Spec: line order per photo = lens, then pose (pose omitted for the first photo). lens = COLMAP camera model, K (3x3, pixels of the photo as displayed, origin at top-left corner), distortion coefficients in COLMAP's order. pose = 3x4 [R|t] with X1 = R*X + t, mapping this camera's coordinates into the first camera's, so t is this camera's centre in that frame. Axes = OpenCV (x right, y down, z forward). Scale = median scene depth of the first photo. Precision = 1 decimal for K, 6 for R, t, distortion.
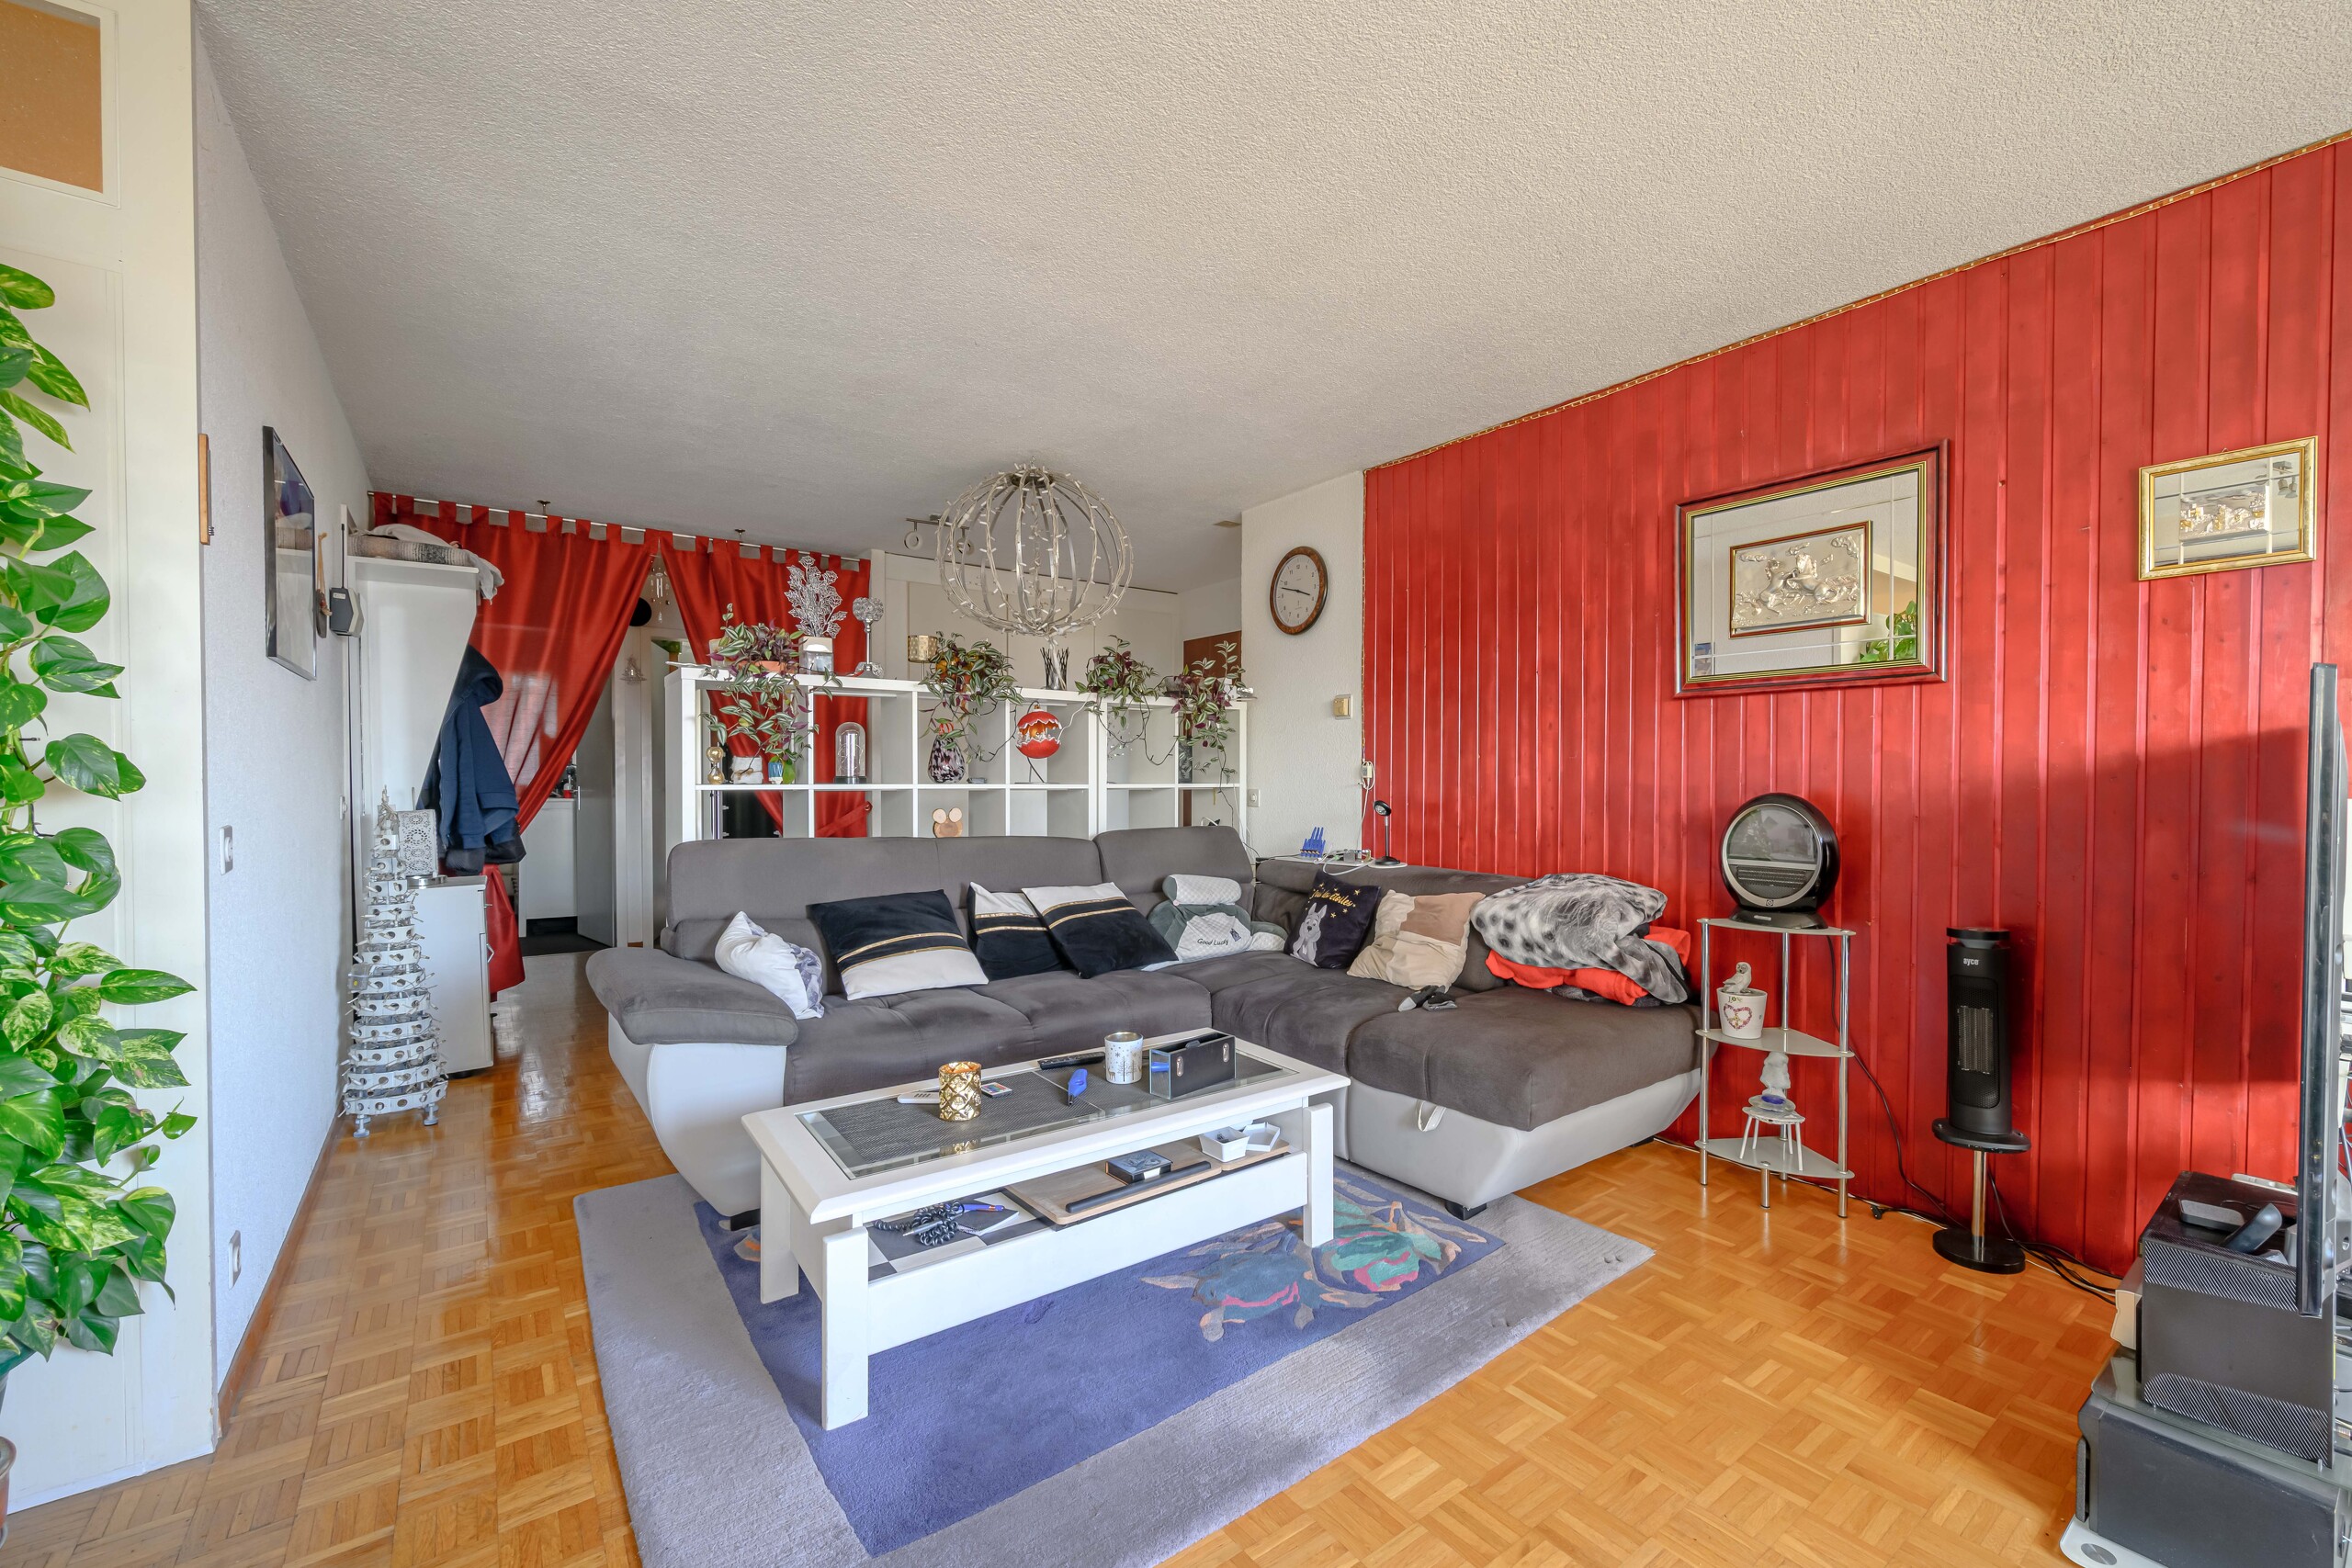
lens RADIAL K [[919.0, 0, 1176.0], [0, 919.0, 784.0], [0, 0, 1]] dist [0.000575, -0.000816]
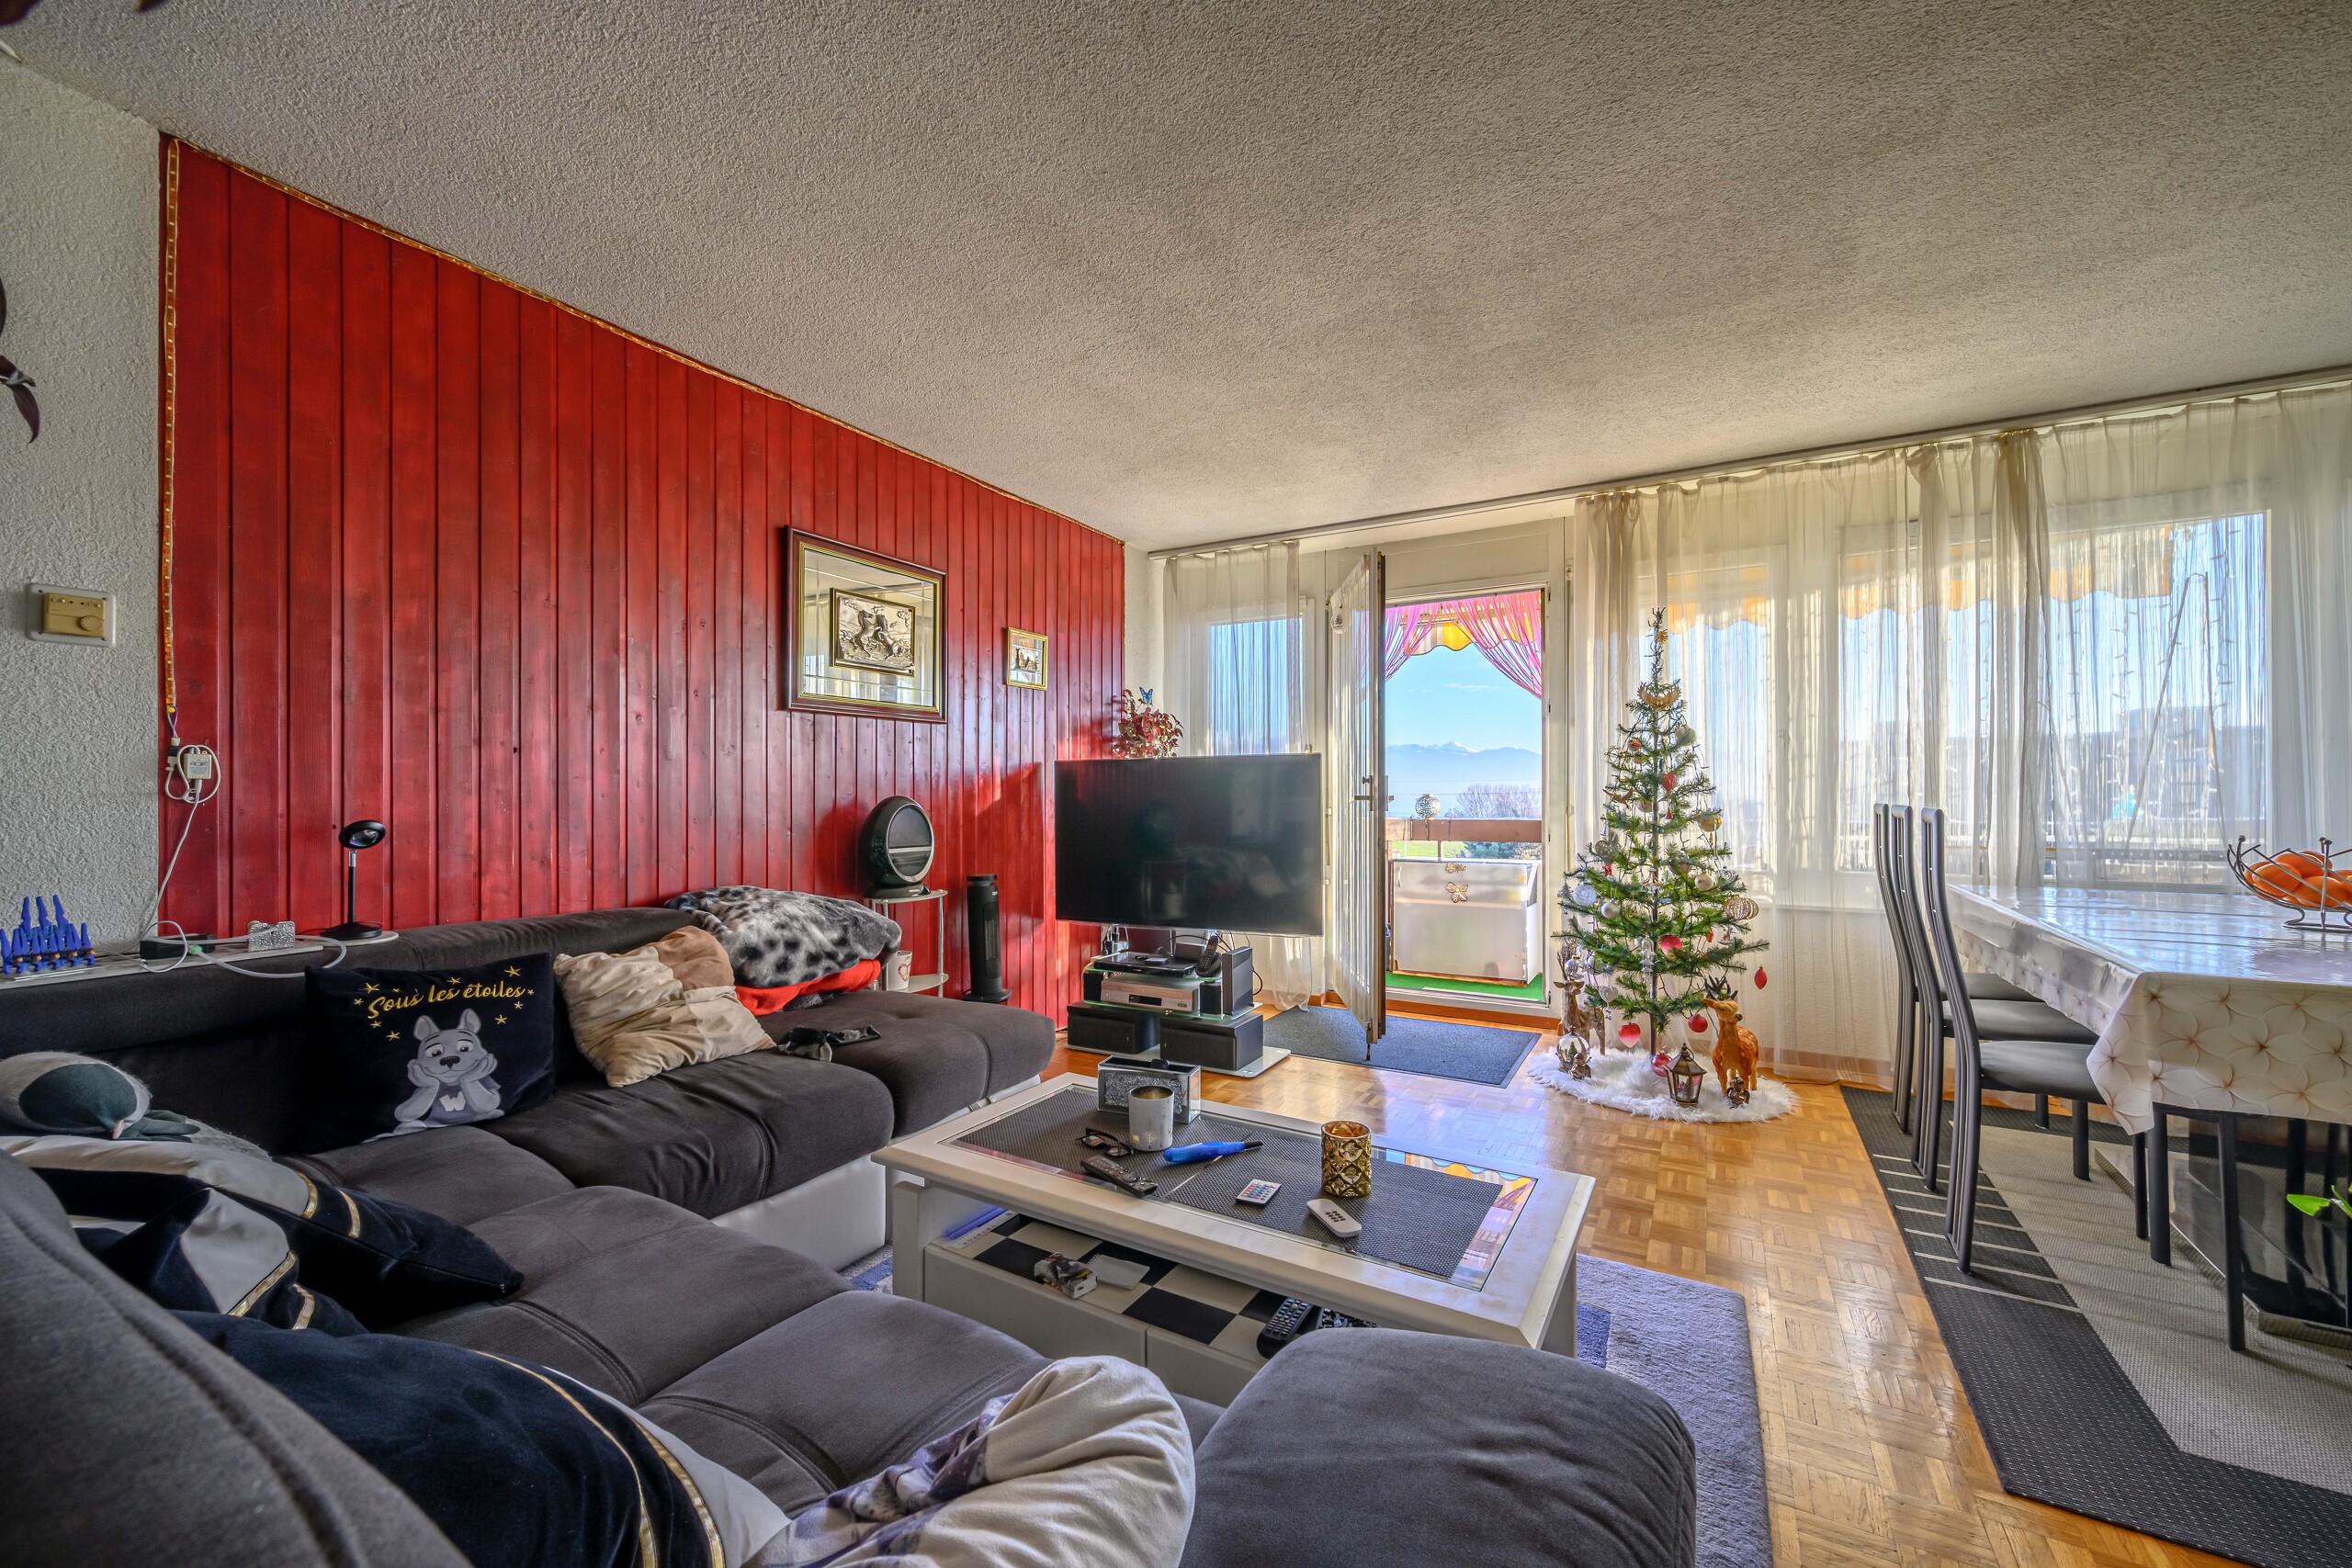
lens RADIAL K [[919.0, 0, 1176.0], [0, 919.0, 784.0], [0, 0, 1]] dist [0.000575, -0.000816]
pose [[-0.376317, -0.000237, 0.926491, -0.630008], [0.000103, 1.000000, 0.000298, -0.005932], [-0.926491, 0.000207, -0.376317, 0.996645]]
